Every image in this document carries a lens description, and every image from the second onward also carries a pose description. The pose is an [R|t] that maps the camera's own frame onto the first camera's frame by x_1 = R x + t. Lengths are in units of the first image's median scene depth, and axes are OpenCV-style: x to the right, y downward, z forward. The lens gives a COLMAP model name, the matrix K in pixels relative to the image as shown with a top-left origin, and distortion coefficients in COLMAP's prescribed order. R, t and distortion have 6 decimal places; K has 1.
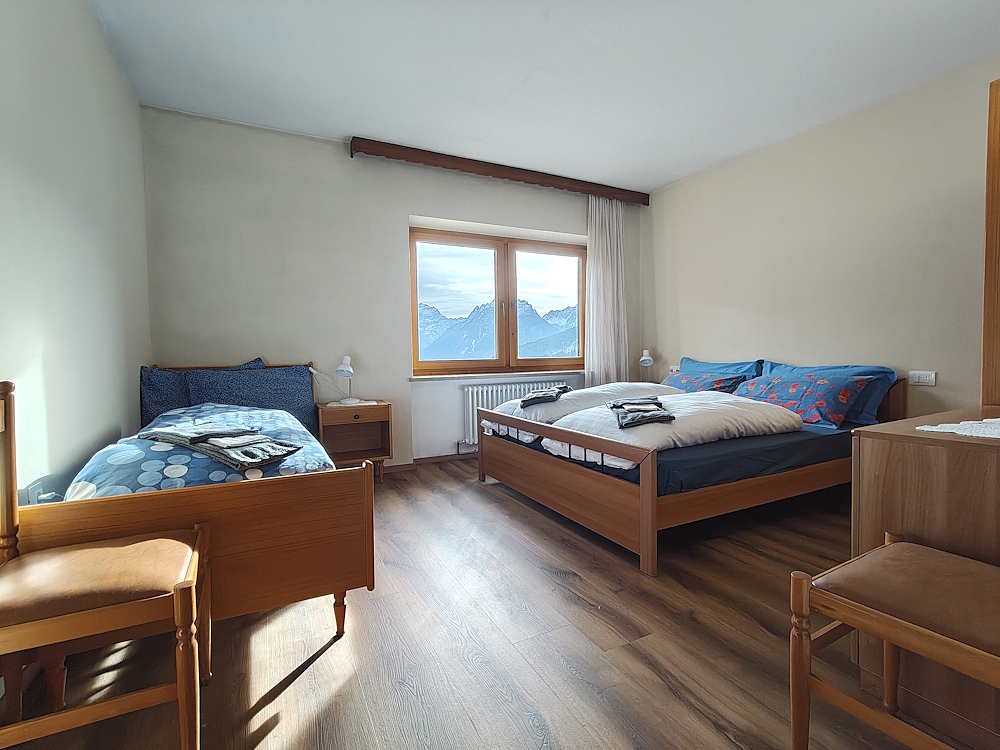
lens RADIAL K [[467.8, 0, 499.2], [0, 467.8, 373.7], [0, 0, 1]] dist [-0.003163, 0.001099]
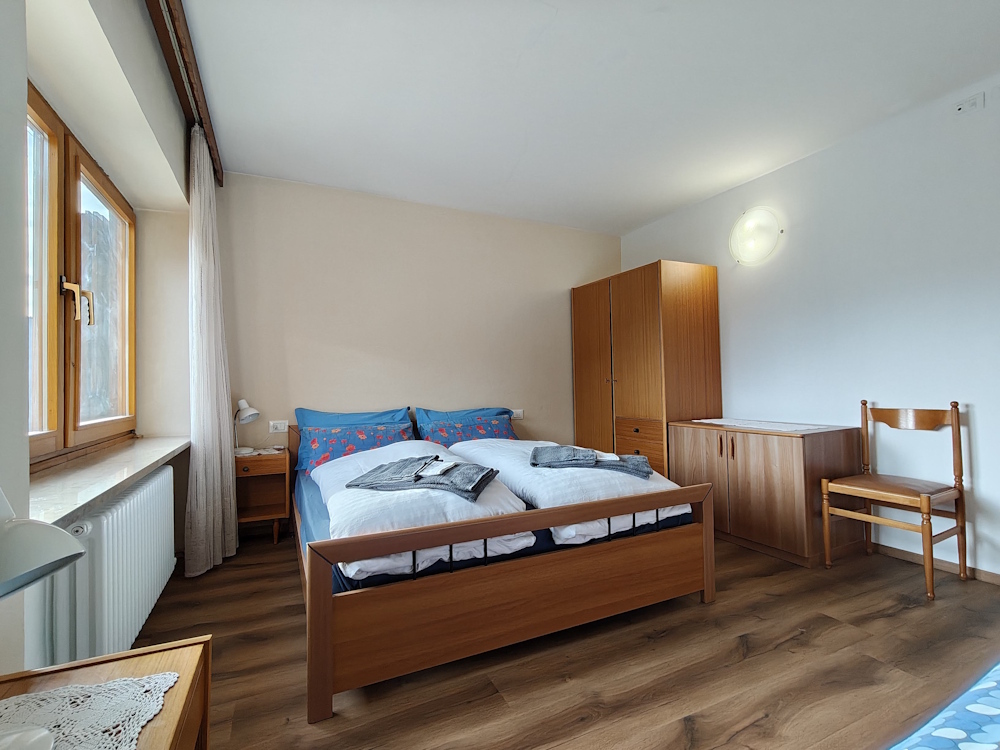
lens RADIAL K [[467.8, 0, 499.2], [0, 467.8, 373.7], [0, 0, 1]] dist [-0.003163, 0.001099]
pose [[0.034477, 0.039578, 0.998621, -0.499692], [0.063476, 0.997111, -0.041710, -0.052937], [-0.997388, 0.064826, 0.031865, 0.881816]]
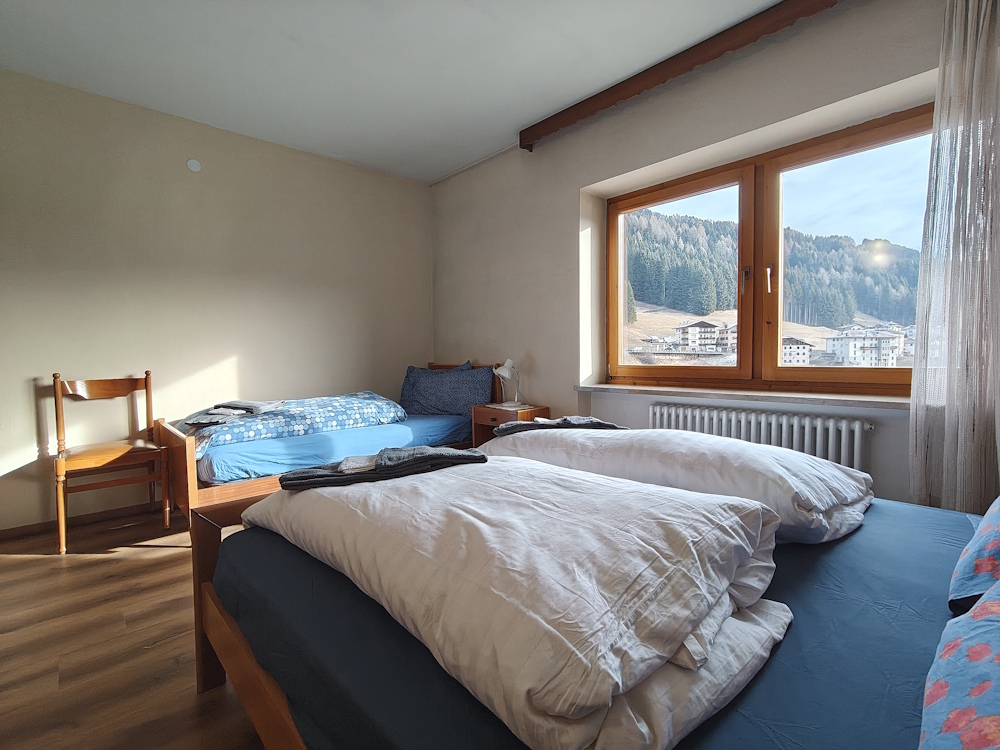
lens RADIAL K [[467.8, 0, 499.2], [0, 467.8, 373.7], [0, 0, 1]] dist [-0.003163, 0.001099]
pose [[0.288069, 0.042248, -0.956677, 0.659633], [-0.043302, 0.998579, 0.031060, -0.037423], [0.956630, 0.032479, 0.289489, 0.732604]]
